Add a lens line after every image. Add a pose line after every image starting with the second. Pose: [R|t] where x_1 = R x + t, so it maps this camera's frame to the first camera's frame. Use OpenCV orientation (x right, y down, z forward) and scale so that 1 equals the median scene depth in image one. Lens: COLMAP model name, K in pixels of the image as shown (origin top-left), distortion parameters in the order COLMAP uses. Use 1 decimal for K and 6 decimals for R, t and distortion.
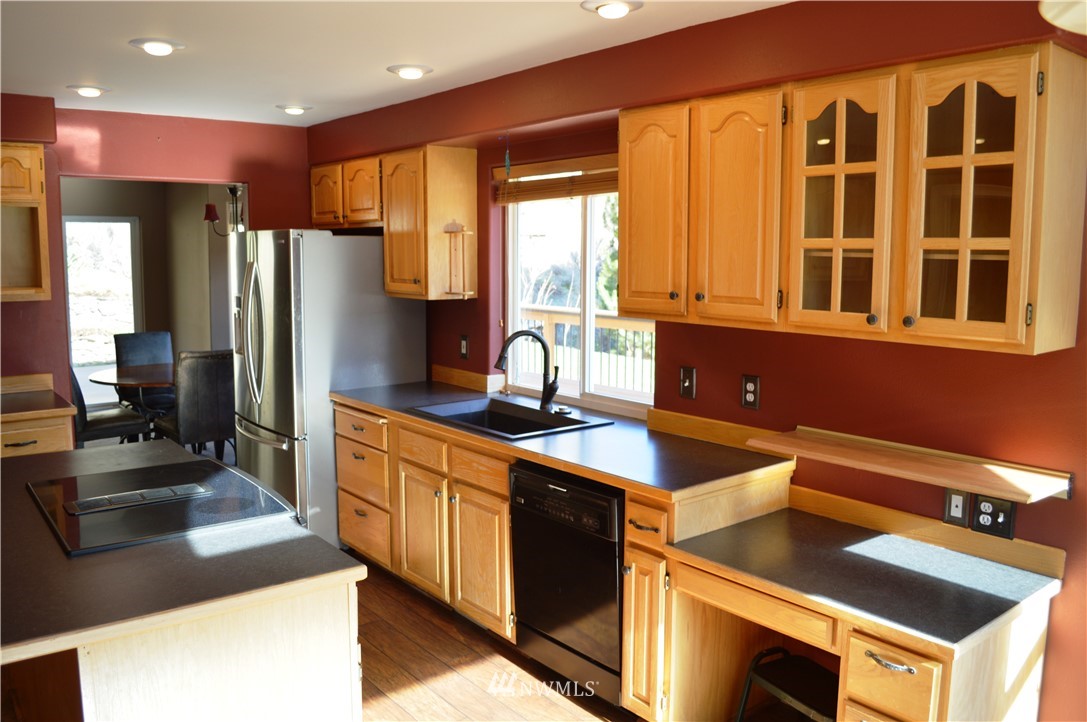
lens RADIAL K [[873.3, 0, 547.0], [0, 873.3, 359.2], [0, 0, 1]] dist [-0.082775, 0.013945]
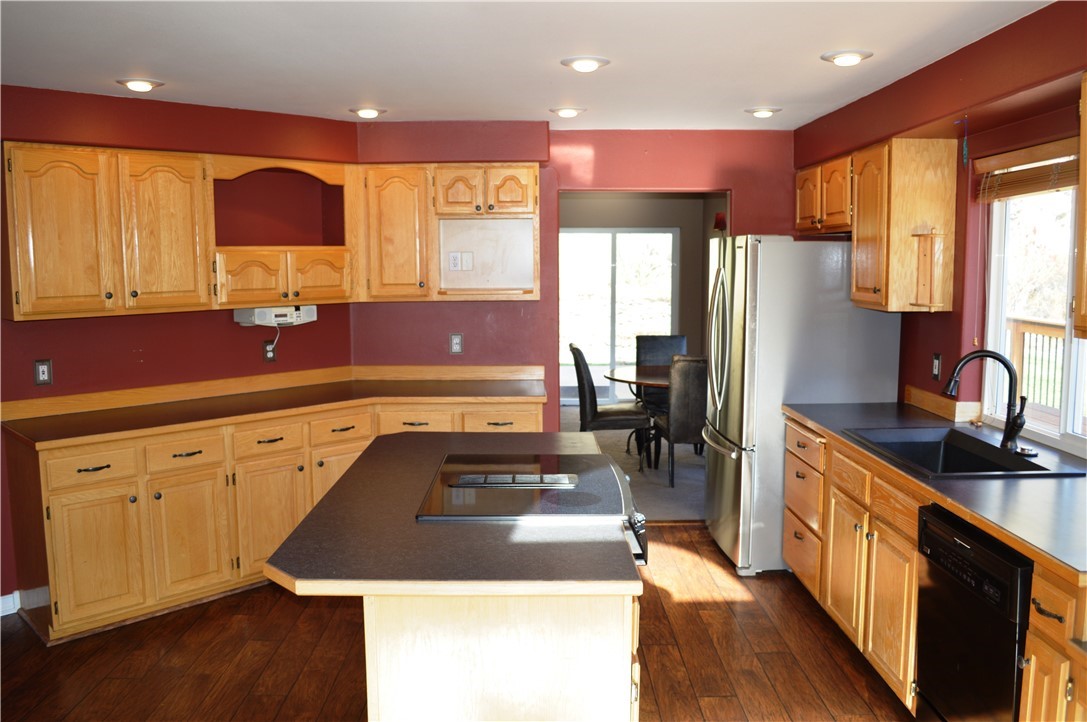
lens RADIAL K [[873.3, 0, 542.4], [0, 873.3, 358.3], [0, 0, 1]] dist [-0.082775, 0.013945]
pose [[0.782957, 0.060385, -0.619138, 0.140353], [-0.069866, 0.997516, 0.008936, -0.003243], [0.618139, 0.036260, 0.785232, 0.090419]]
